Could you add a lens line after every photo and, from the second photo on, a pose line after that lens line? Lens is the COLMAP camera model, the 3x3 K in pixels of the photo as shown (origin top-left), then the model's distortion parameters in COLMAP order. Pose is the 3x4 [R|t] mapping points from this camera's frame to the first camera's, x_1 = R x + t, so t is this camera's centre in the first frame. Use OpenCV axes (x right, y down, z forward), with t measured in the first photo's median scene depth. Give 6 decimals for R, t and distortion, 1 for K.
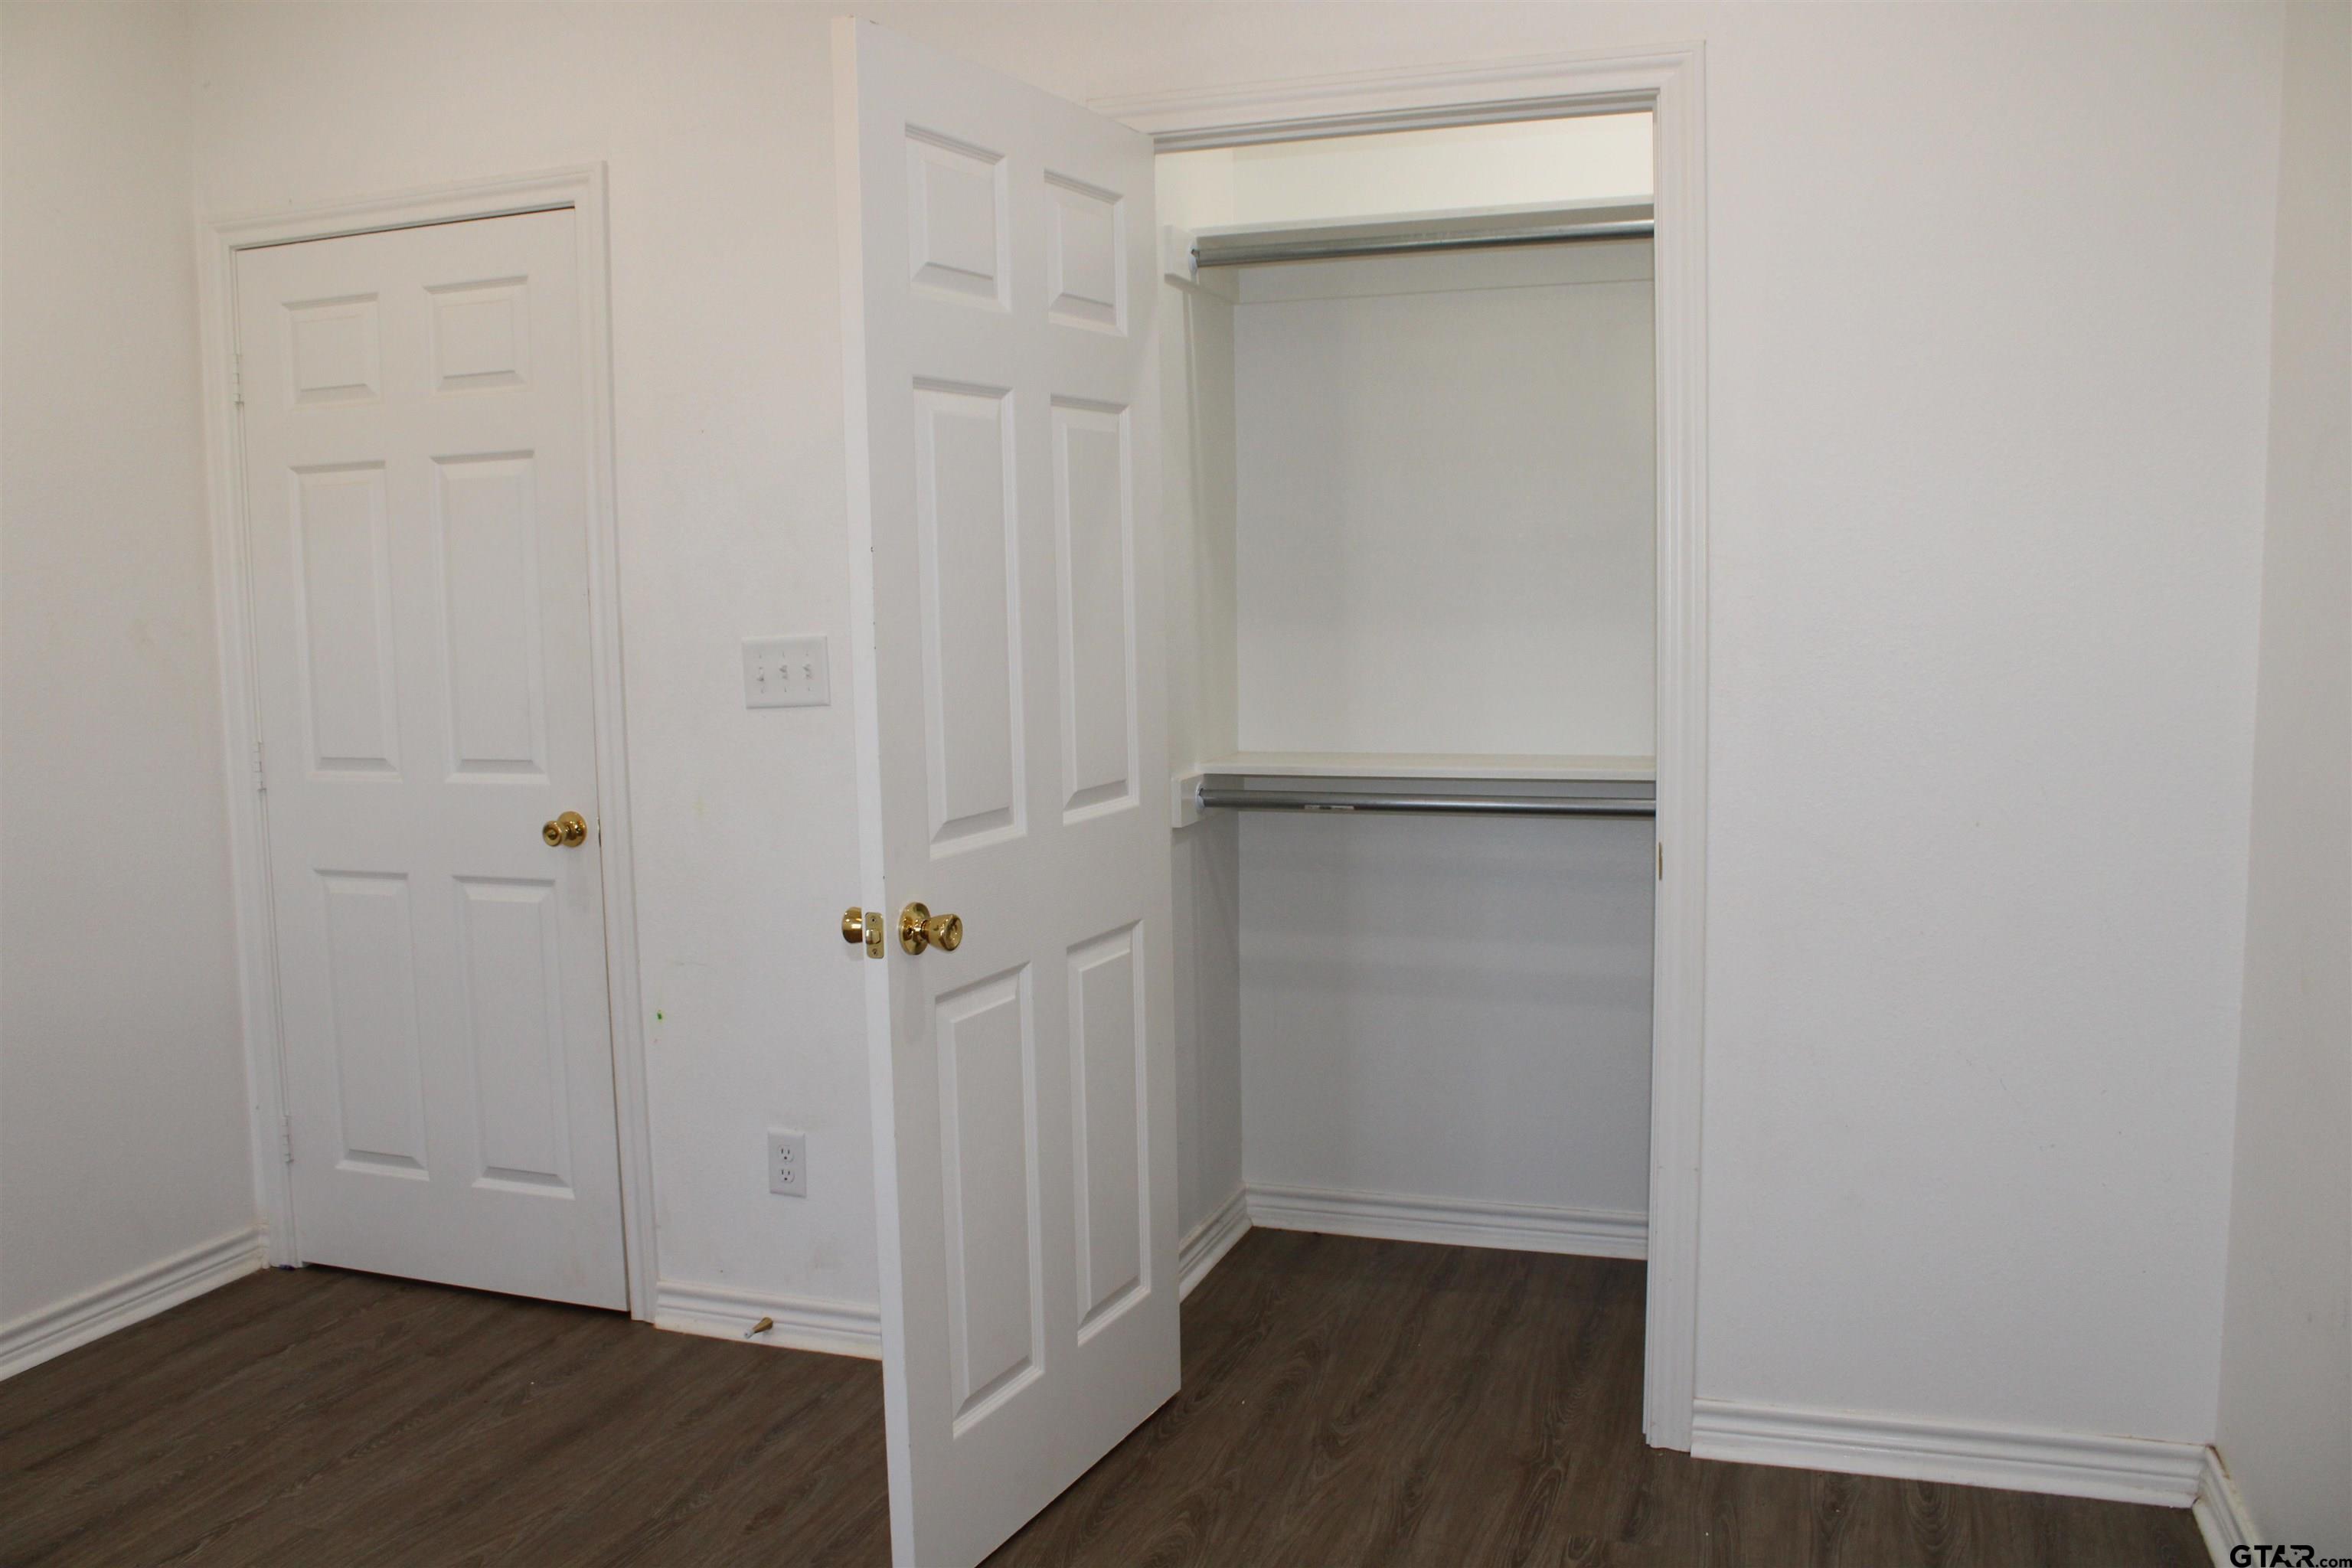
lens RADIAL K [[1943.5, 0, 1171.1], [0, 1943.5, 822.7], [0, 0, 1]] dist [-0.160462, 0.121254]
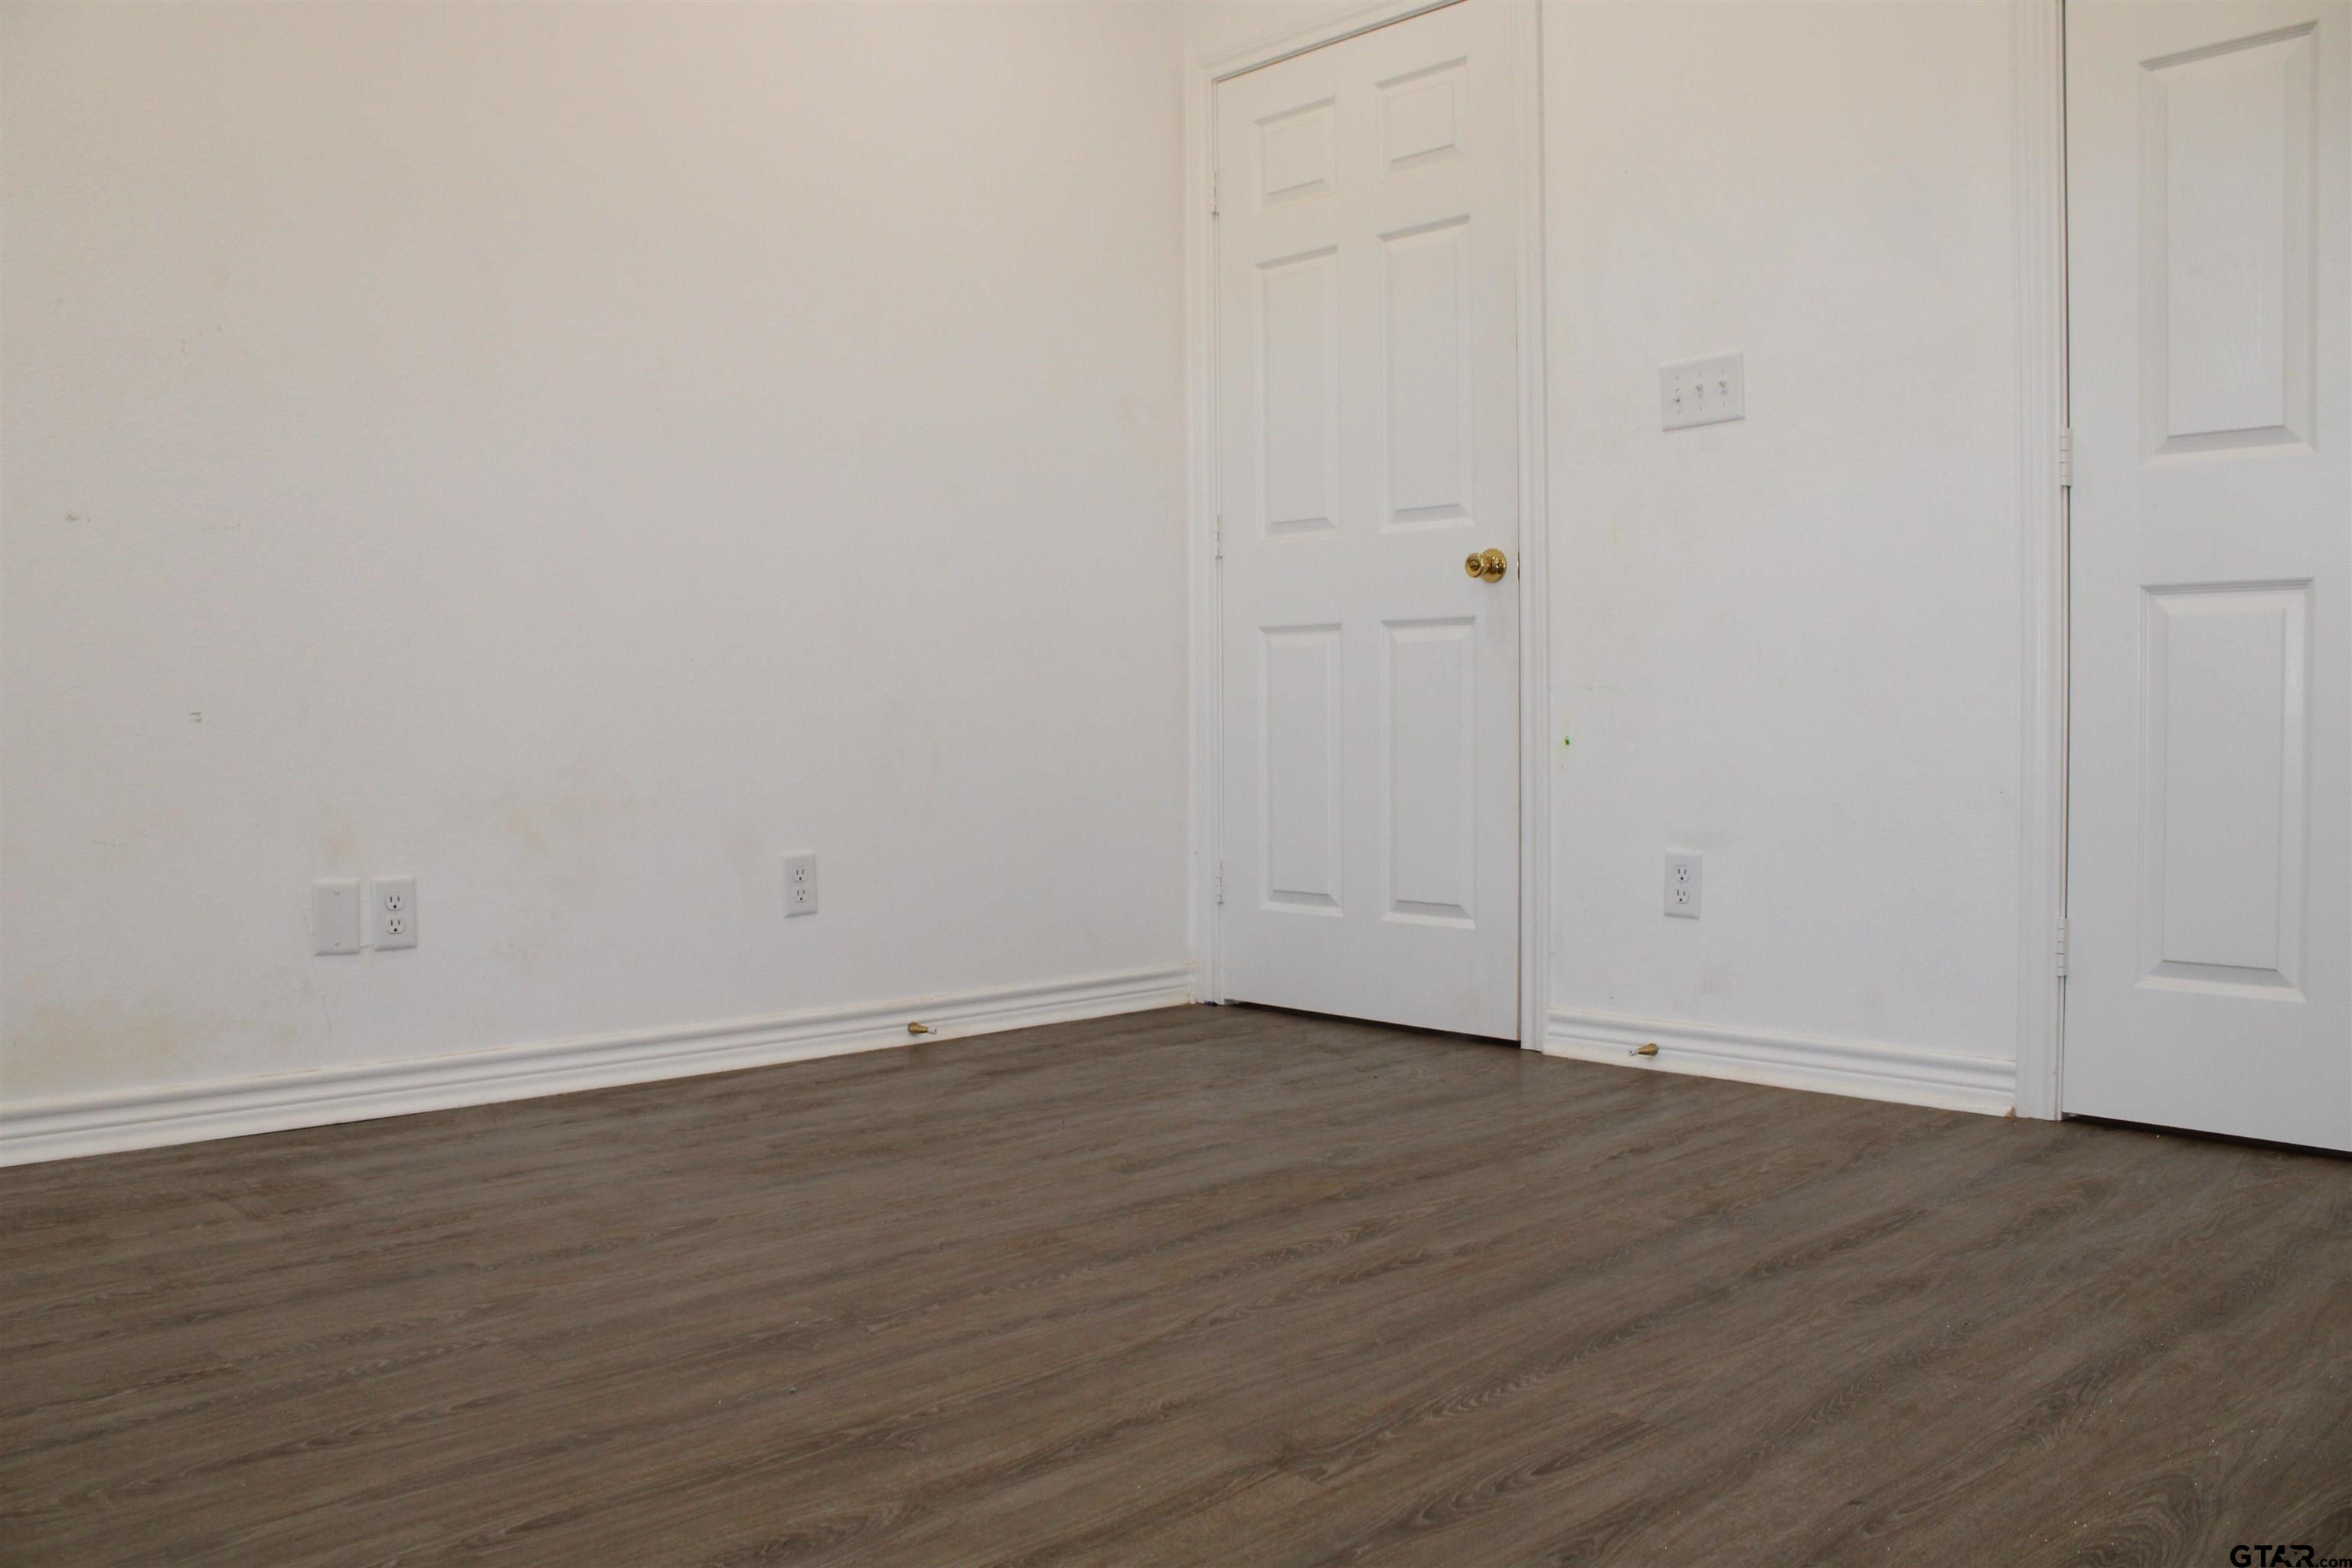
lens RADIAL K [[1943.5, 0, 1171.1], [0, 1943.5, 822.7], [0, 0, 1]] dist [-0.160462, 0.121254]
pose [[0.888168, 0.033659, -0.458284, 0.021644], [-0.058759, 0.997445, -0.040619, 0.197579], [0.455746, 0.063005, 0.887877, -0.016144]]
